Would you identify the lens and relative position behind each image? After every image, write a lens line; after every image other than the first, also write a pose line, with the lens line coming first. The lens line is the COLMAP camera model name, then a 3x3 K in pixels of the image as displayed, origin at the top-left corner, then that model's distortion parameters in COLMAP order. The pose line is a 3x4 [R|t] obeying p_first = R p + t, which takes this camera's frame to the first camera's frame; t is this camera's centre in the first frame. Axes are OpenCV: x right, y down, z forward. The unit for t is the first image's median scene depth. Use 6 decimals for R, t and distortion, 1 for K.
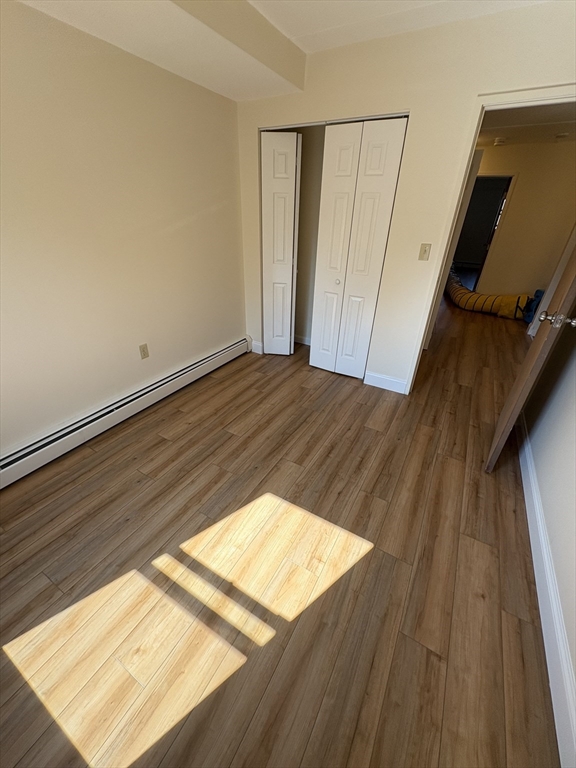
lens RADIAL K [[304.0, 0, 290.0], [0, 304.0, 385.2], [0, 0, 1]] dist [-0.000846, 0.001102]
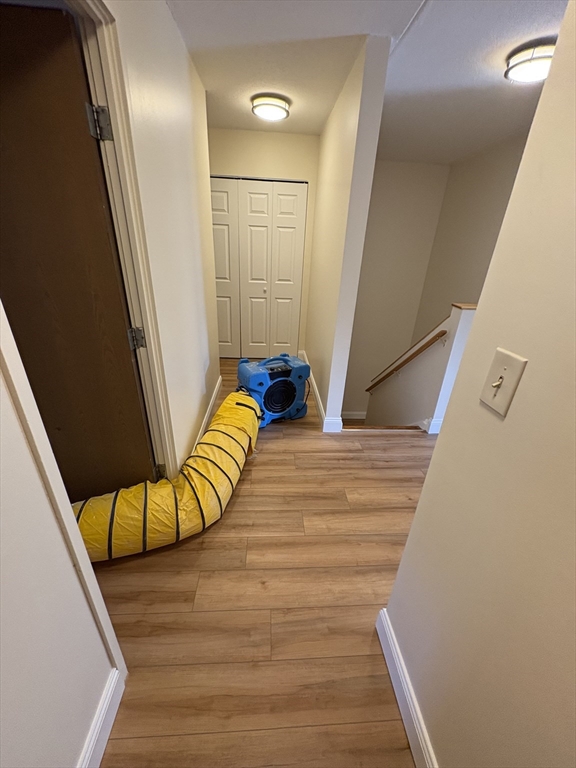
lens RADIAL K [[304.0, 0, 287.5], [0, 304.0, 381.0], [0, 0, 1]] dist [-0.000846, 0.001102]
pose [[-0.544857, -0.393736, 0.740339, 0.748915], [0.361743, 0.686149, 0.631143, -1.088607], [-0.756487, 0.611695, -0.231422, 1.951957]]
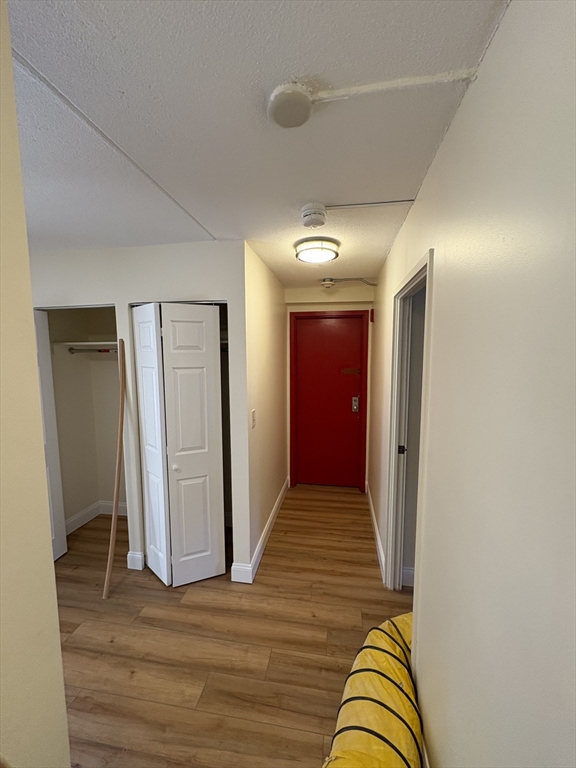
lens RADIAL K [[304.0, 0, 288.4], [0, 304.0, 382.9], [0, 0, 1]] dist [-0.000846, 0.001102]
pose [[0.352413, 0.054063, -0.934282, 1.678800], [-0.451408, 0.884334, -0.119099, -0.905298], [0.819778, 0.463714, 0.336055, 1.509514]]
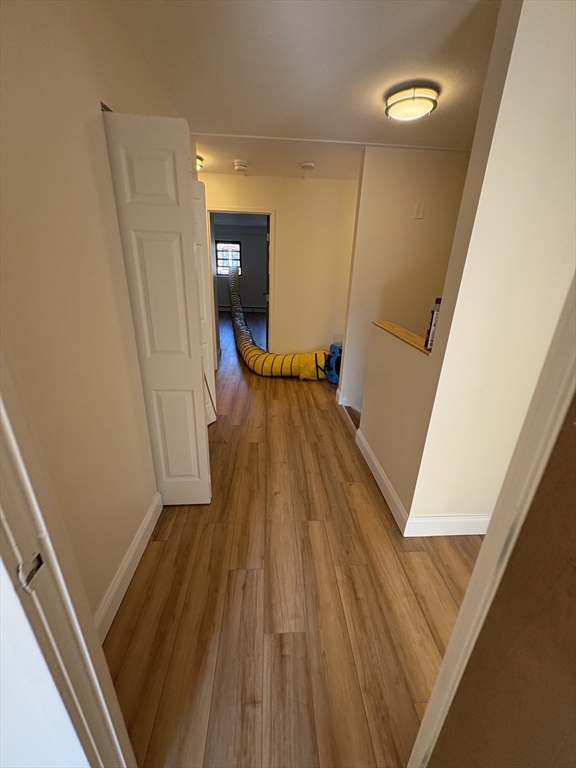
lens RADIAL K [[304.0, 0, 287.5], [0, 304.0, 385.4], [0, 0, 1]] dist [-0.000846, 0.001102]
pose [[0.837695, -0.203500, 0.506809, 0.486137], [0.262782, 0.963691, -0.047394, -0.360473], [-0.478762, 0.172882, 0.860755, 0.652186]]
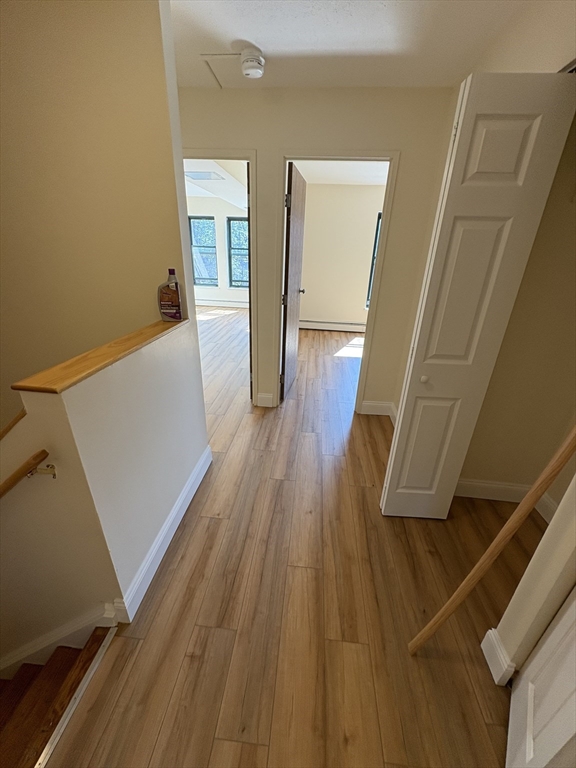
lens RADIAL K [[304.0, 0, 290.0], [0, 304.0, 377.9], [0, 0, 1]] dist [-0.000846, 0.001102]
pose [[-0.906096, 0.110208, -0.408466, 1.096617], [-0.258970, 0.618986, 0.741479, -0.829219], [0.334552, 0.777631, -0.532321, 1.510513]]
